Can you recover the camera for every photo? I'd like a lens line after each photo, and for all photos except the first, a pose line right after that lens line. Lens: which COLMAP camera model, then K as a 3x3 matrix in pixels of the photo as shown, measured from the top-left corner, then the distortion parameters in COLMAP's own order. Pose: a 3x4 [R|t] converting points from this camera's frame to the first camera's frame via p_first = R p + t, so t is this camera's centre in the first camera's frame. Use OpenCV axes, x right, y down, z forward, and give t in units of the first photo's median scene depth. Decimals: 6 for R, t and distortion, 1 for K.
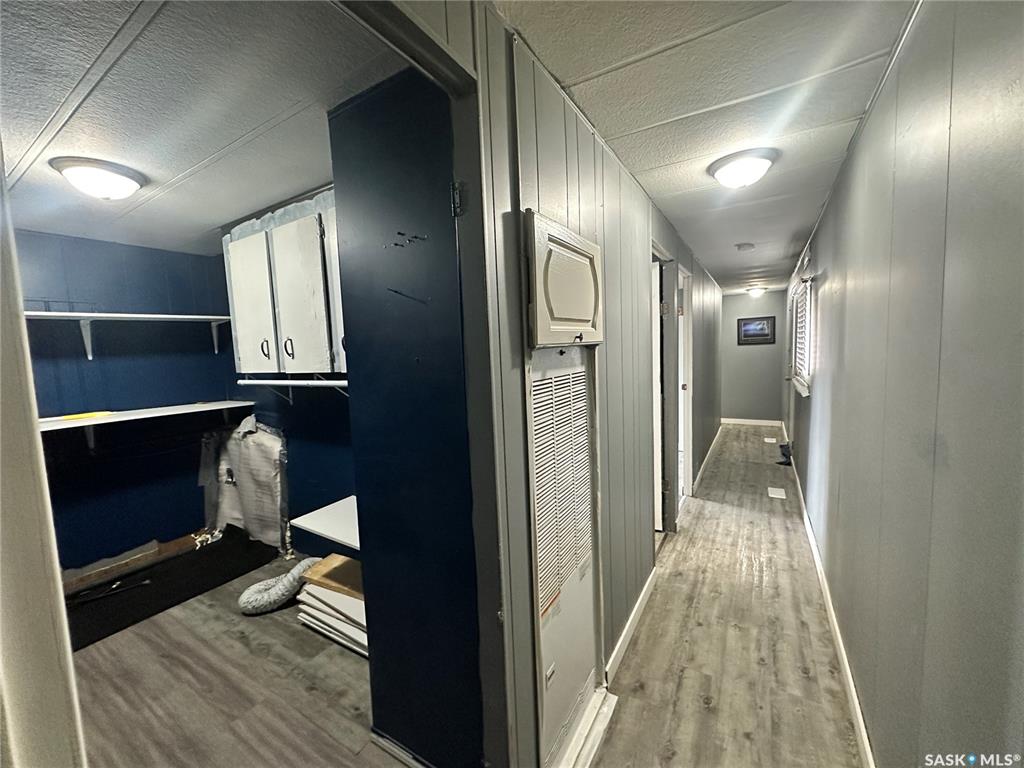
lens RADIAL K [[405.0, 0, 514.1], [0, 405.0, 381.6], [0, 0, 1]] dist [-0.004318, 0.000383]
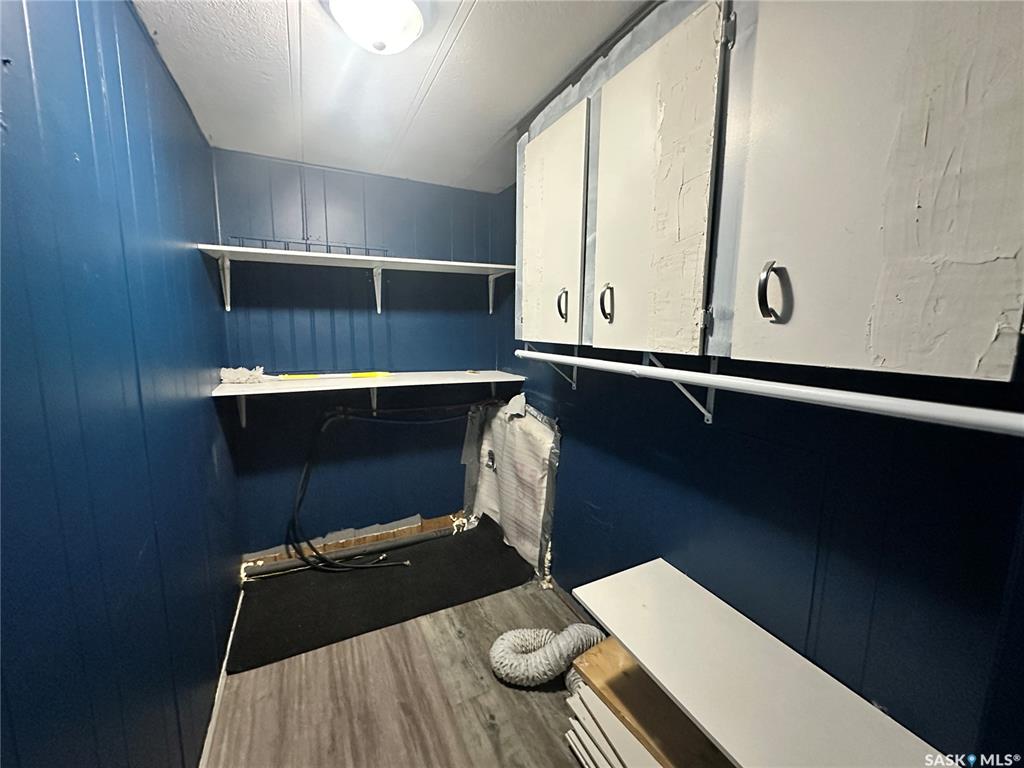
lens RADIAL K [[405.0, 0, 512.3], [0, 405.0, 381.2], [0, 0, 1]] dist [-0.004318, 0.000383]
pose [[0.845389, 0.126558, -0.518942, -0.273776], [-0.093732, 0.991600, 0.089133, -0.010042], [0.525863, -0.026711, 0.850150, 0.340749]]
